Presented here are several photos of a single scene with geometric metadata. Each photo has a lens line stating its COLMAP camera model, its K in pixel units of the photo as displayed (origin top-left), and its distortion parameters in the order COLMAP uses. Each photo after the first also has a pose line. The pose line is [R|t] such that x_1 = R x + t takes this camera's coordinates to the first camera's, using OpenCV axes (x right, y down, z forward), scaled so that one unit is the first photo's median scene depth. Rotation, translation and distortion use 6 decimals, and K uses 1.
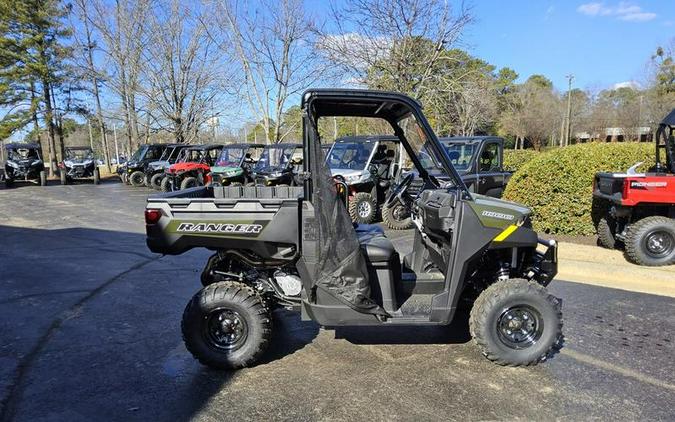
lens RADIAL K [[503.0, 0, 337.6], [0, 503.0, 271.1], [0, 0, 1]] dist [0.044625, -0.059560]
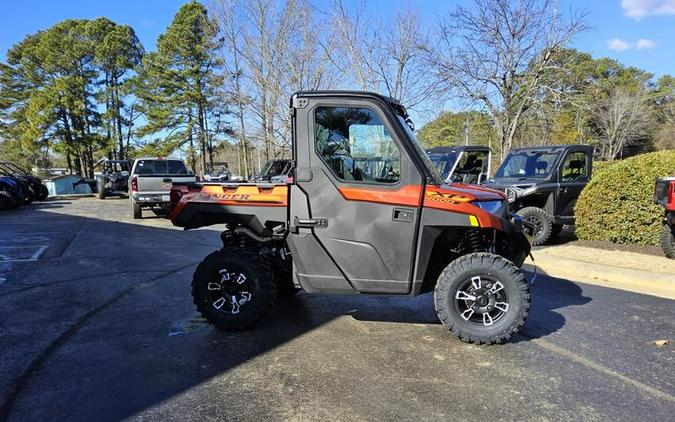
lens RADIAL K [[508.3, 0, 337.8], [0, 508.3, 264.7], [0, 0, 1]] dist [0.031319, -0.044442]
pose [[0.966638, 0.046007, -0.251980, 0.076490], [-0.057572, 0.997590, -0.038713, 0.016952], [0.249592, 0.051928, 0.966958, -0.029750]]
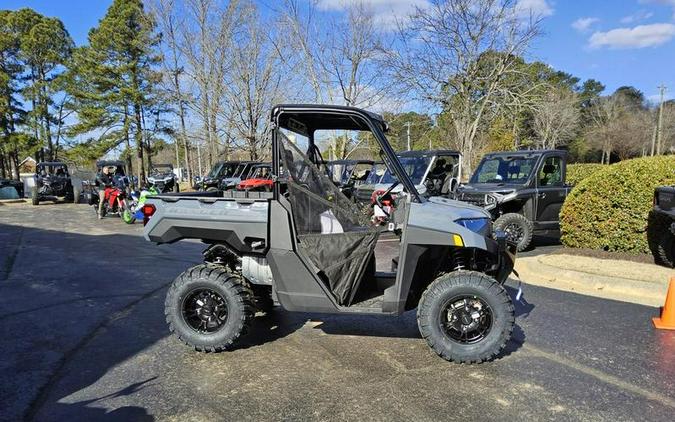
lens RADIAL K [[508.3, 0, 337.8], [0, 508.3, 264.7], [0, 0, 1]] dist [0.031319, -0.044442]
pose [[0.989670, 0.022350, -0.141614, 0.027132], [-0.028656, 0.998679, -0.042650, 0.003242], [0.140473, 0.046267, 0.989003, -0.005616]]
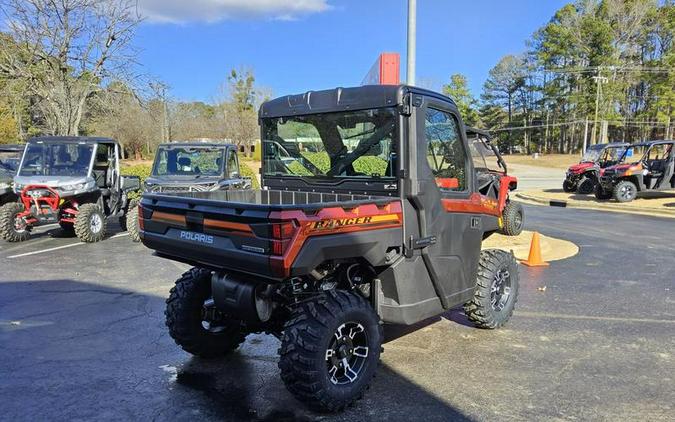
lens RADIAL K [[503.0, 0, 337.6], [0, 503.0, 271.1], [0, 0, 1]] dist [0.044625, -0.059560]
pose [[0.720496, -0.138174, 0.679554, -0.172583], [0.147696, 0.988040, 0.044303, -0.015439], [-0.677548, 0.068447, 0.732287, 0.079801]]
